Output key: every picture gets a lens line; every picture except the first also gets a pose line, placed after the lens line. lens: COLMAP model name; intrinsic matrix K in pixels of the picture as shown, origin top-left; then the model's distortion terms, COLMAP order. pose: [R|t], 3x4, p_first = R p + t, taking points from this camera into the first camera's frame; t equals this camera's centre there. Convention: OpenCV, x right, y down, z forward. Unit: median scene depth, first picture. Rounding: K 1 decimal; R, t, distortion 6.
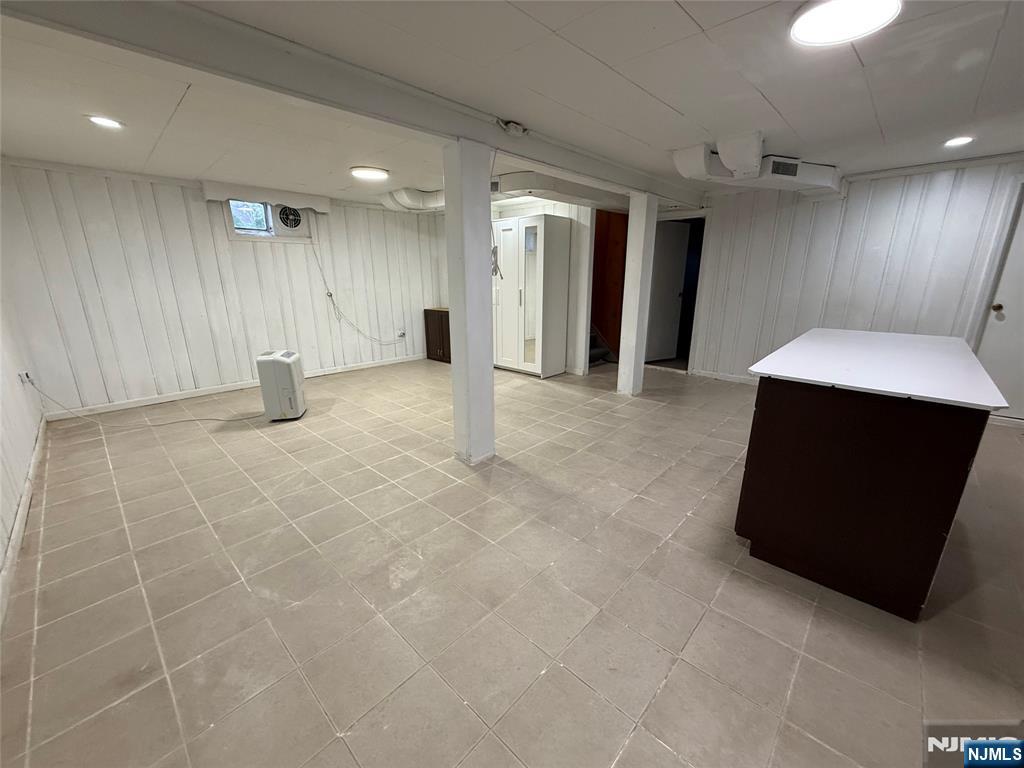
lens RADIAL K [[406.4, 0, 509.0], [0, 406.4, 384.7], [0, 0, 1]] dist [0.002112, -0.000352]
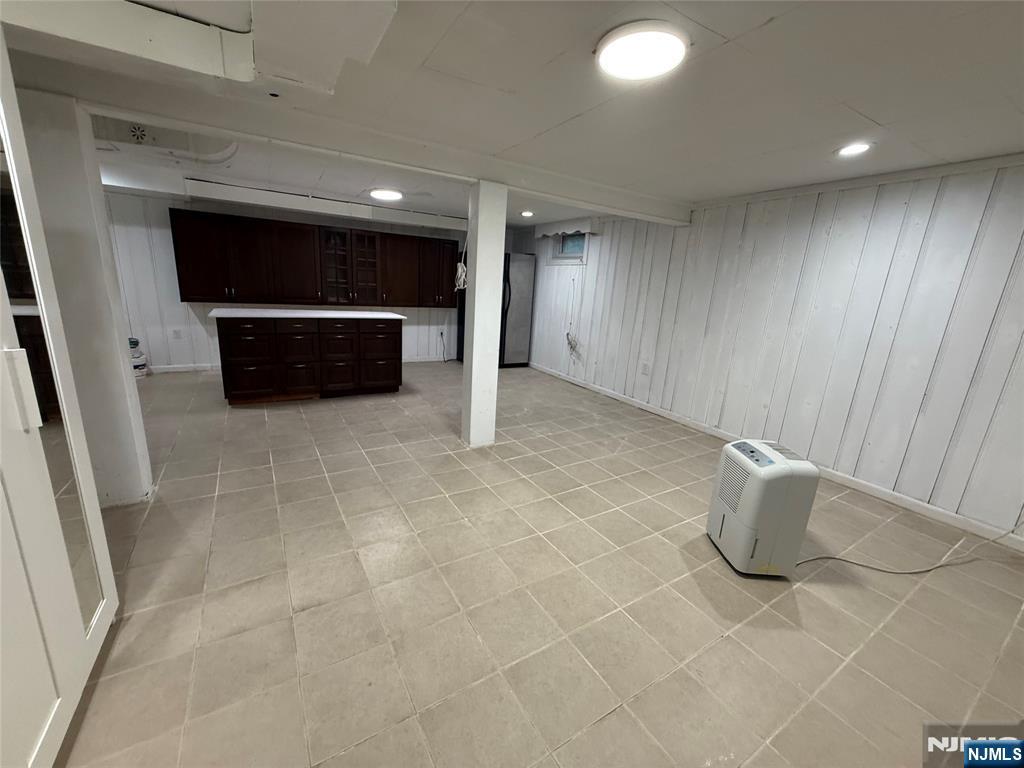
lens RADIAL K [[406.4, 0, 509.0], [0, 406.4, 384.7], [0, 0, 1]] dist [0.002112, -0.000352]
pose [[-0.963954, -0.115897, 0.239501, -0.450214], [0.013335, 0.877970, 0.478531, -0.550704], [-0.265735, 0.464475, -0.844777, 1.964040]]
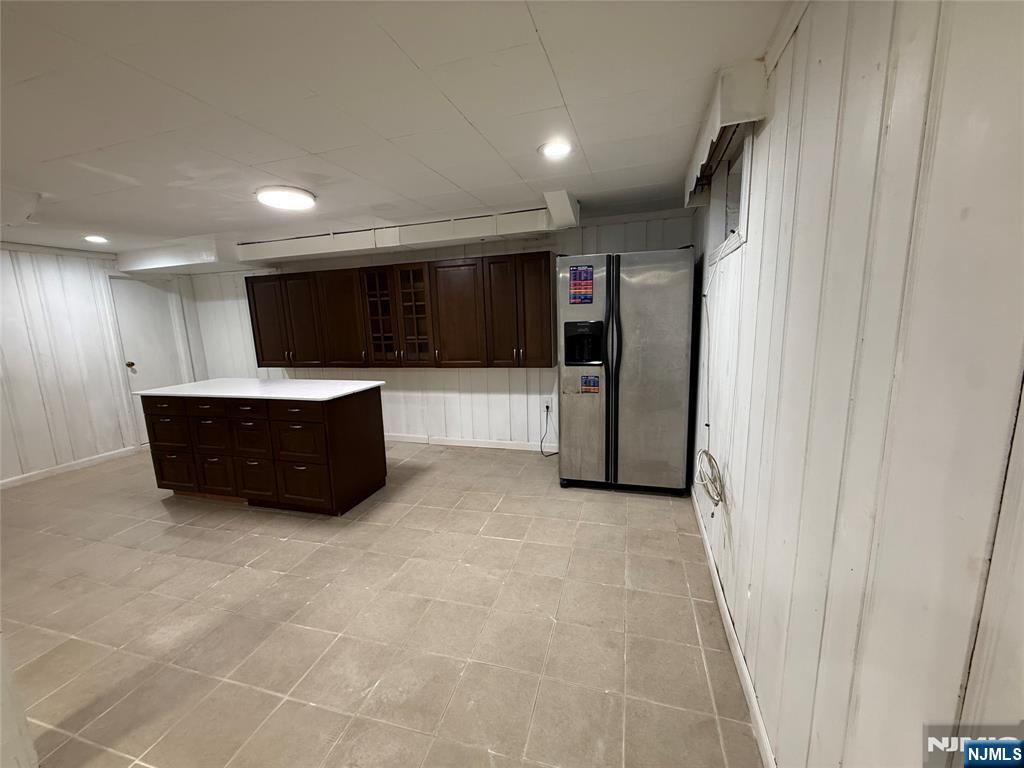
lens RADIAL K [[406.4, 0, 509.0], [0, 406.4, 384.7], [0, 0, 1]] dist [0.002112, -0.000352]
pose [[-0.449028, -0.129765, 0.884044, -0.654209], [0.271381, 0.922853, 0.273302, -0.189583], [-0.851308, 0.362633, -0.379172, 0.575299]]
